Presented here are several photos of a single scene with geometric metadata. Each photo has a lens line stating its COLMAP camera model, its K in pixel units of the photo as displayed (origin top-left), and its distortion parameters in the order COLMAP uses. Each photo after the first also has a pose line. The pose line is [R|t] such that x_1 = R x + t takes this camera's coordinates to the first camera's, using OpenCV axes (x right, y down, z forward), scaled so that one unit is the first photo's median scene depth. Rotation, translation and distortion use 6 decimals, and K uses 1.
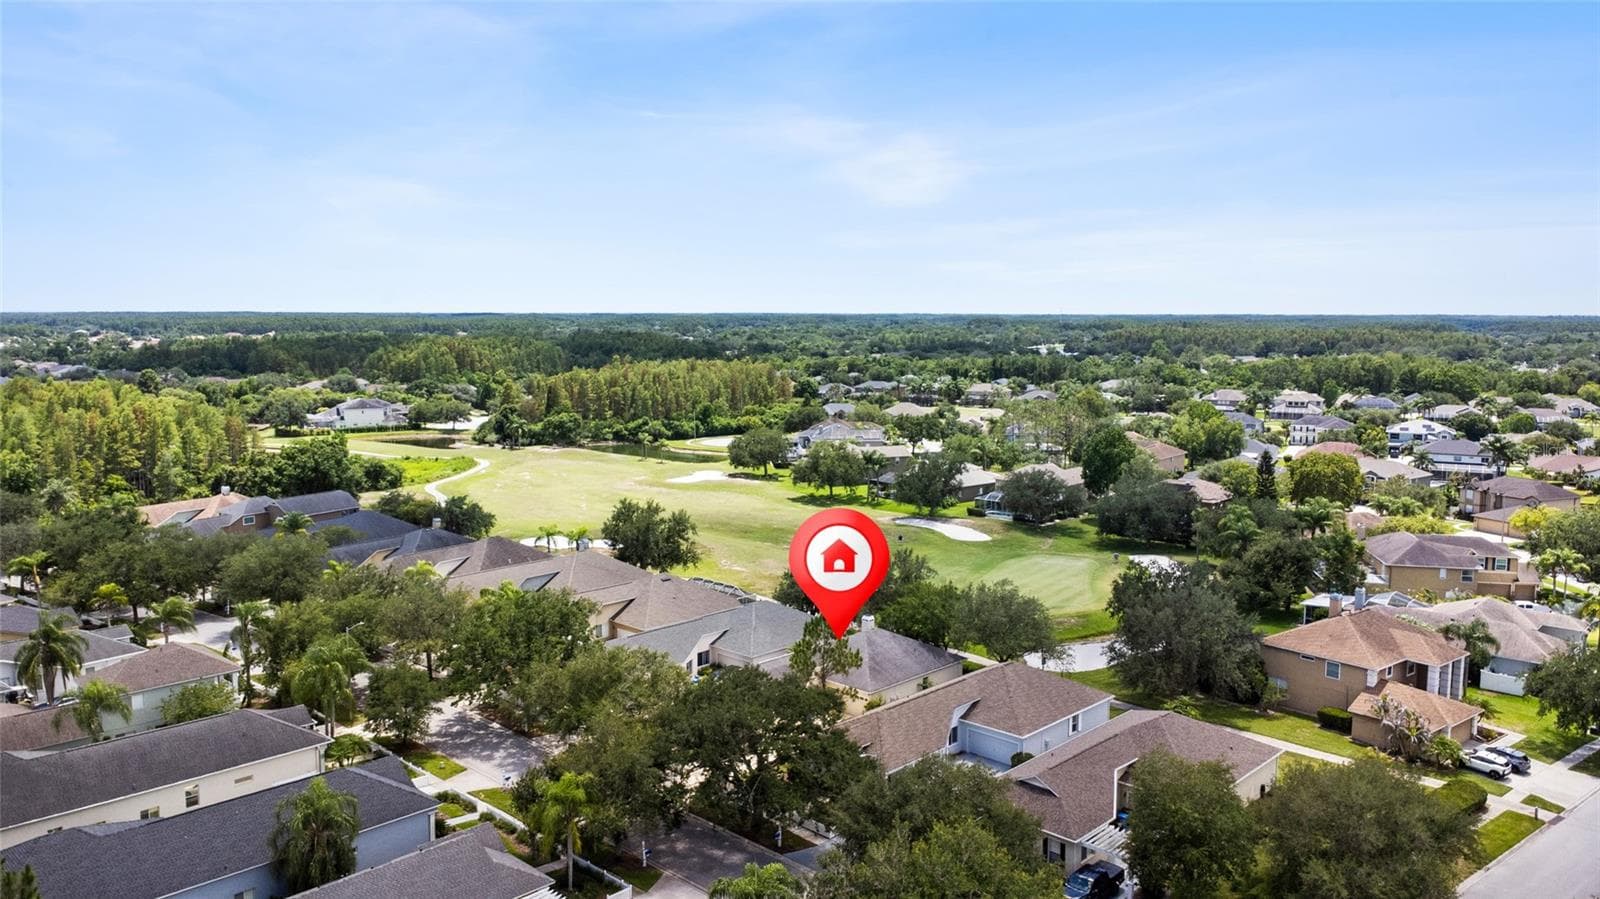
lens RADIAL K [[1148.7, 0, 793.0], [0, 1148.7, 448.5], [0, 0, 1]] dist [0.010186, 0.001527]
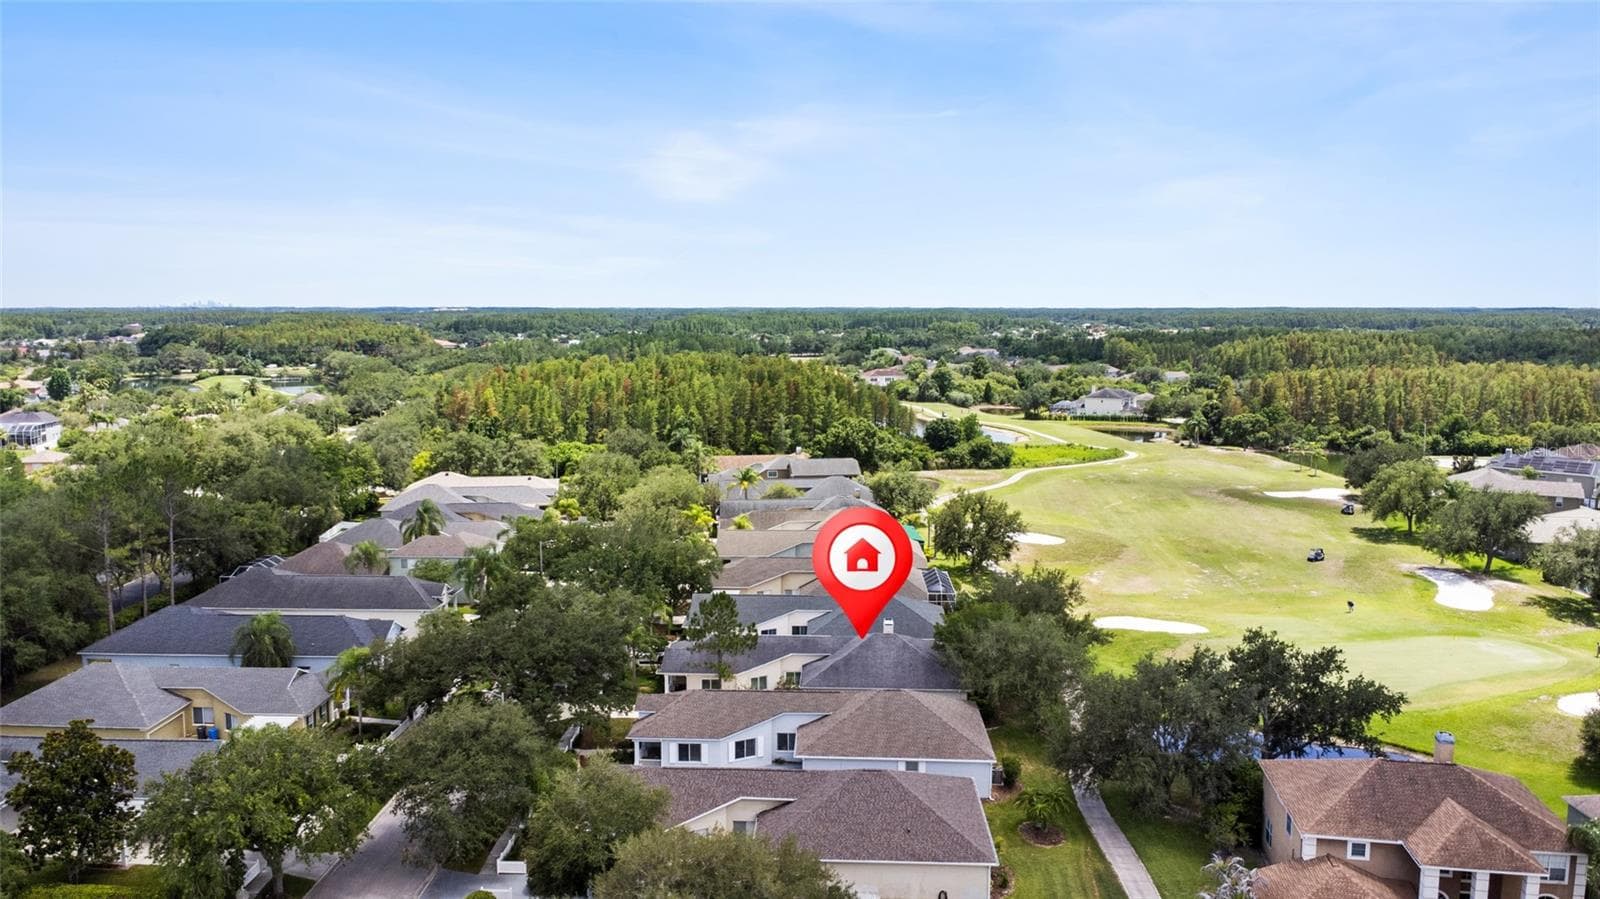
lens RADIAL K [[1148.7, 0, 793.0], [0, 1148.7, 448.5], [0, 0, 1]] dist [0.010186, 0.001527]
pose [[0.665116, 0.089209, -0.741392, 0.227685], [-0.086269, 0.995370, 0.042376, -0.009415], [0.741740, 0.035774, 0.669733, 0.095328]]
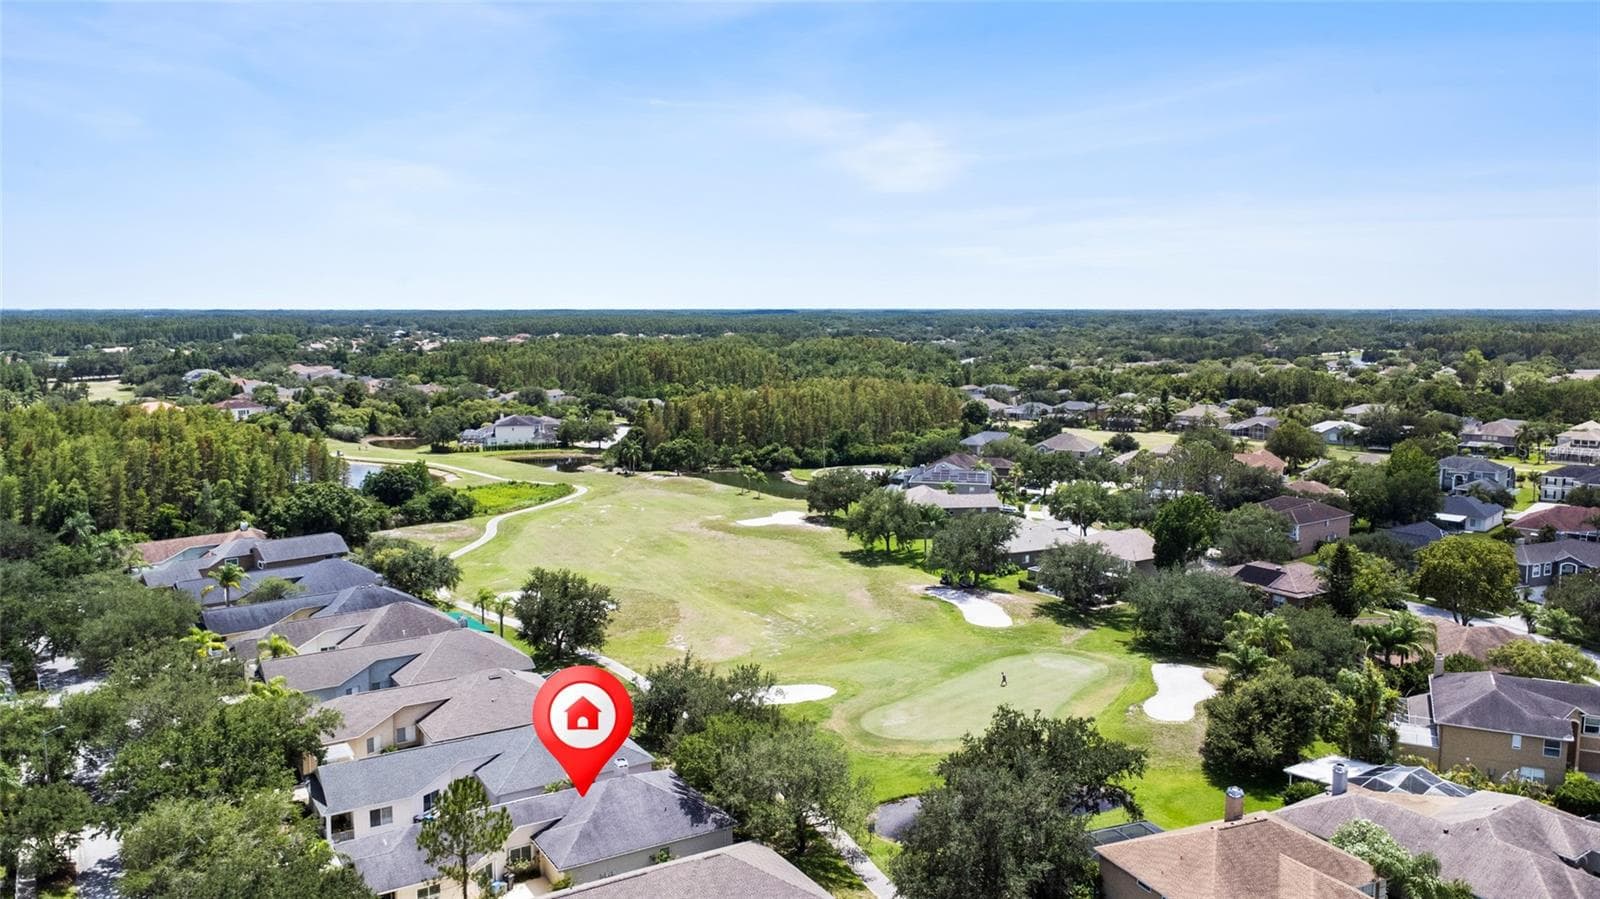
lens RADIAL K [[1168.9, 0, 782.8], [0, 1168.9, 453.9], [0, 0, 1]] dist [0.001946, -0.003859]
pose [[0.966051, 0.029704, -0.256638, 0.124413], [-0.028257, 0.999557, 0.009326, -0.027611], [0.256801, -0.001757, 0.966463, 0.070368]]
